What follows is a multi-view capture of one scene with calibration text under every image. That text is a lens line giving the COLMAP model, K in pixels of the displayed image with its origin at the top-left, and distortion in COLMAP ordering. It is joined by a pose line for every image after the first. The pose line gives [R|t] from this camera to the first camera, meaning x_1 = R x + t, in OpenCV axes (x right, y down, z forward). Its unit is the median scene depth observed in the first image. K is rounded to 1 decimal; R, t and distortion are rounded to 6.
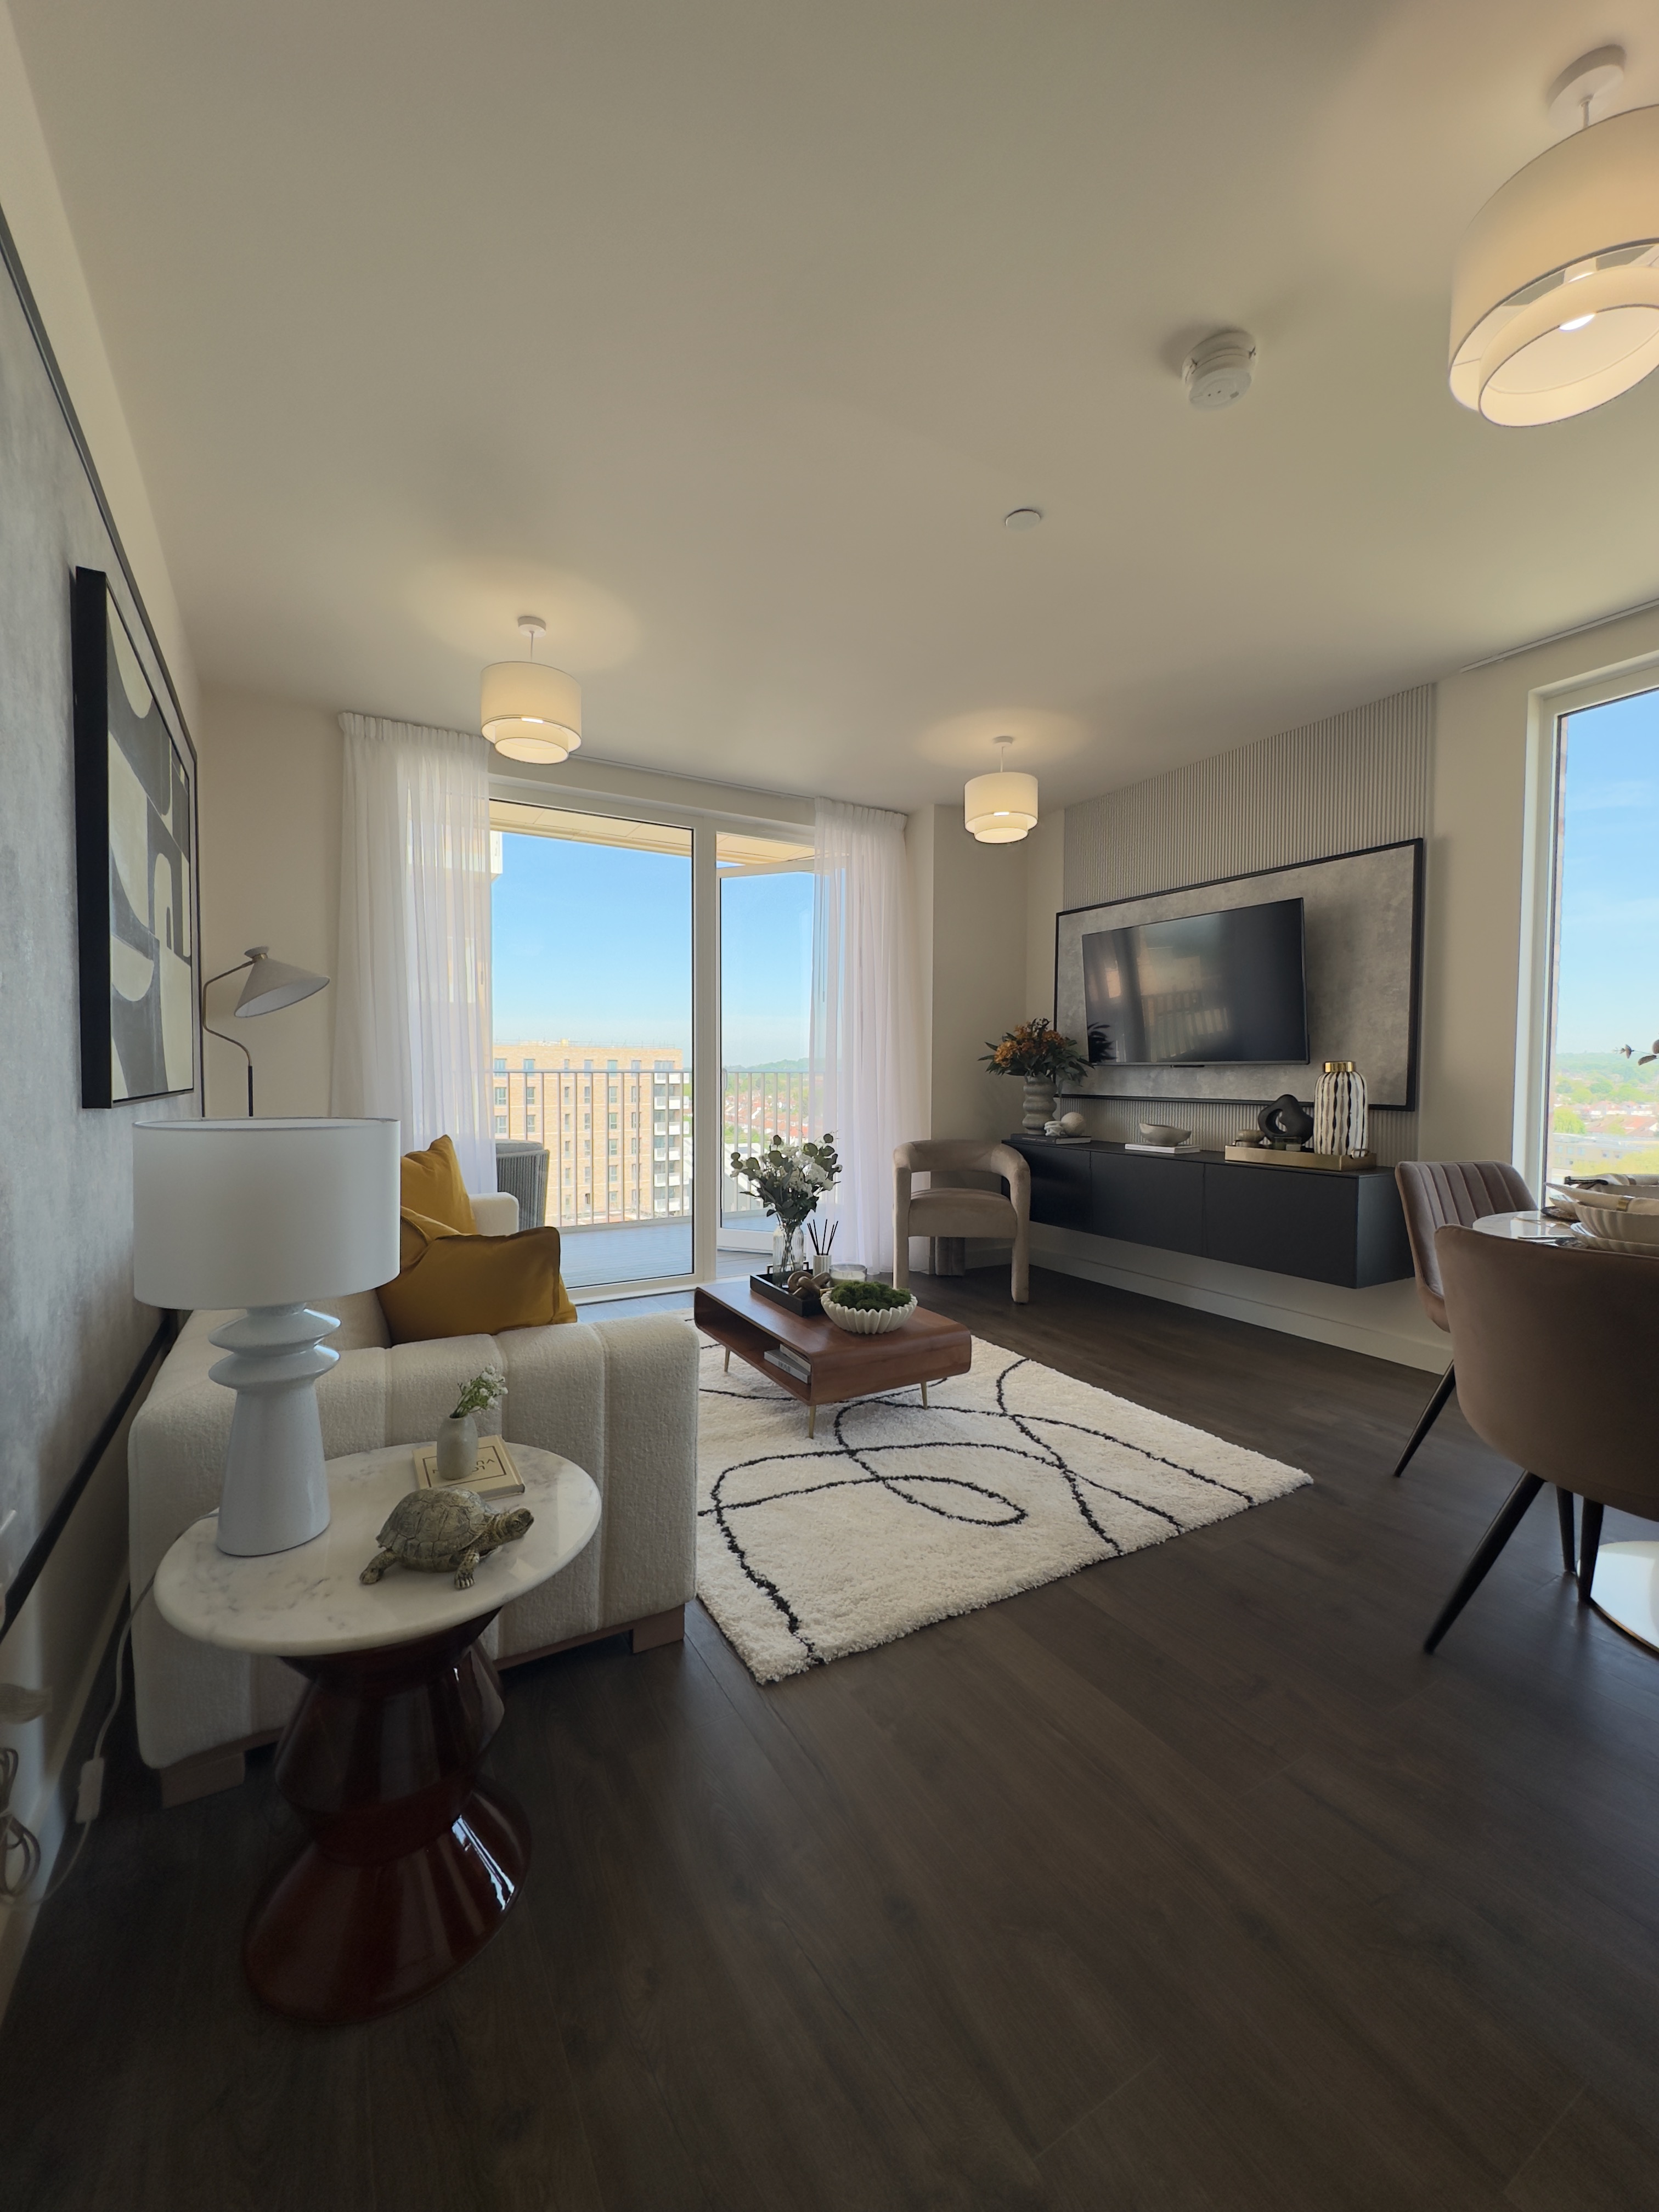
lens RADIAL K [[885.7, 0, 820.5], [0, 885.7, 1098.9], [0, 0, 1]] dist [0.000767, 0.000235]
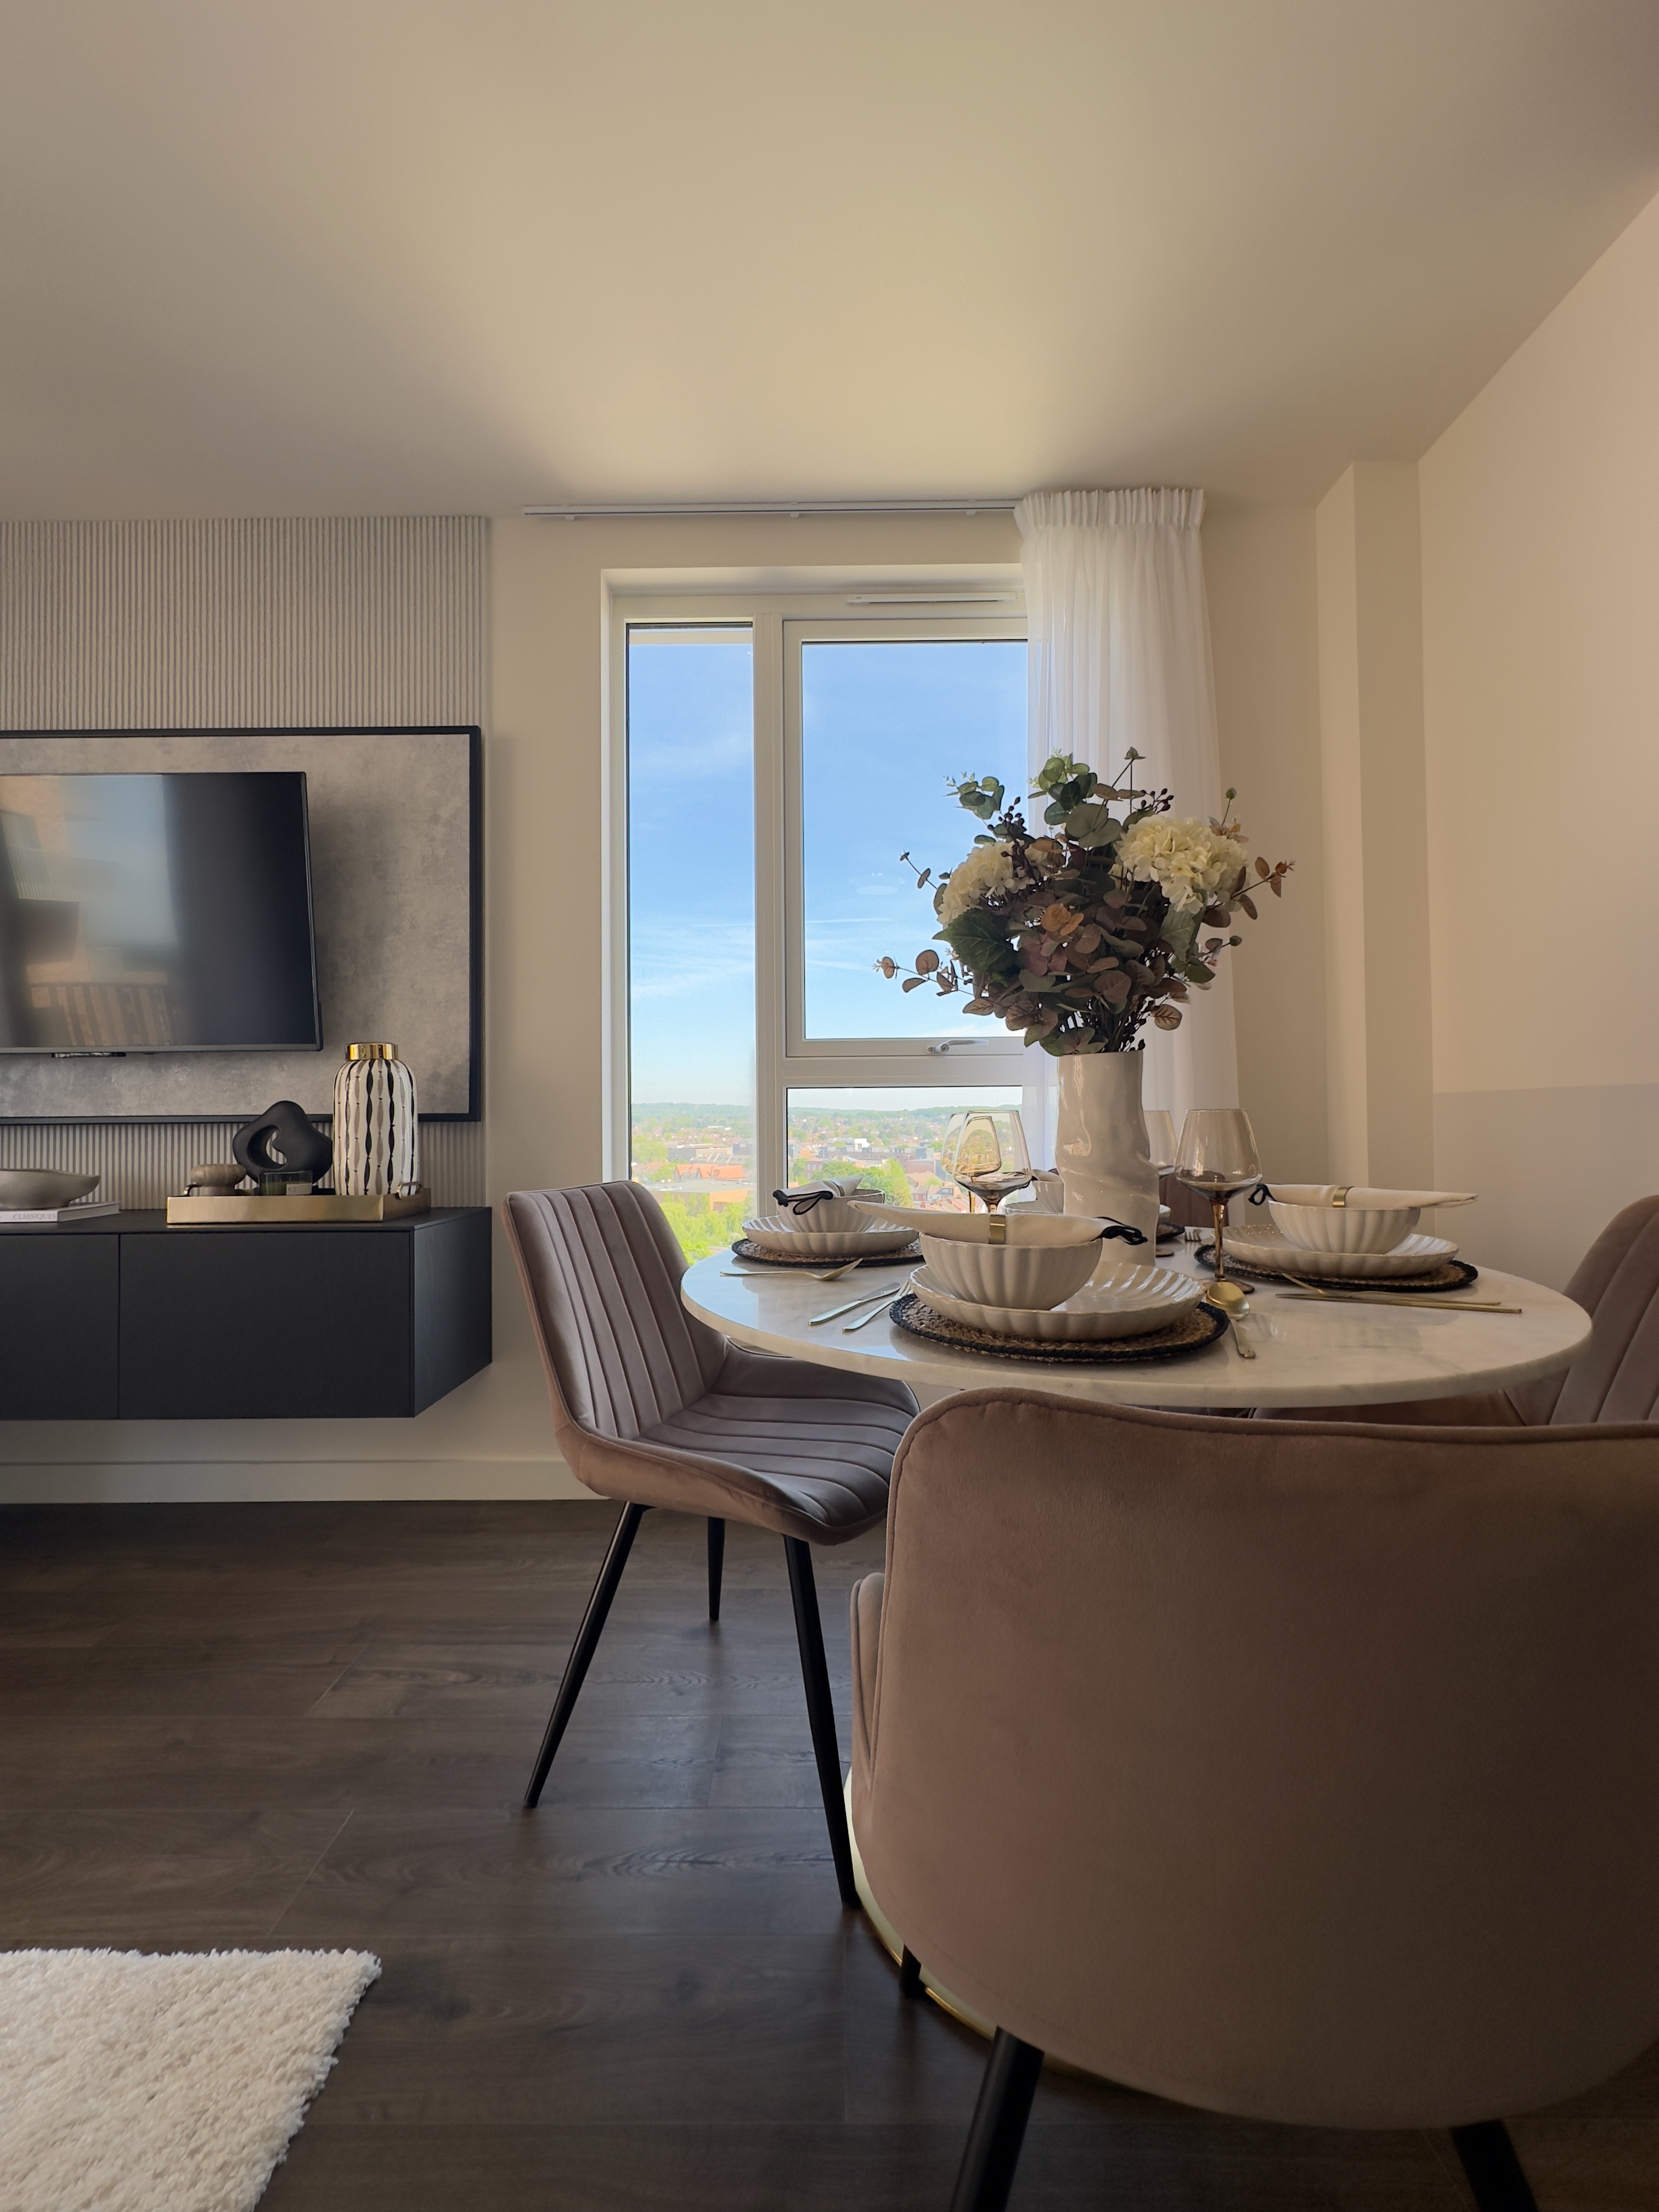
lens RADIAL K [[885.7, 0, 828.9], [0, 885.7, 1106.3], [0, 0, 1]] dist [0.000767, 0.000235]
pose [[0.501934, 0.003811, 0.864897, 0.211996], [0.038038, 0.998925, -0.026477, 0.029891], [-0.864069, 0.046189, 0.501250, 0.418623]]
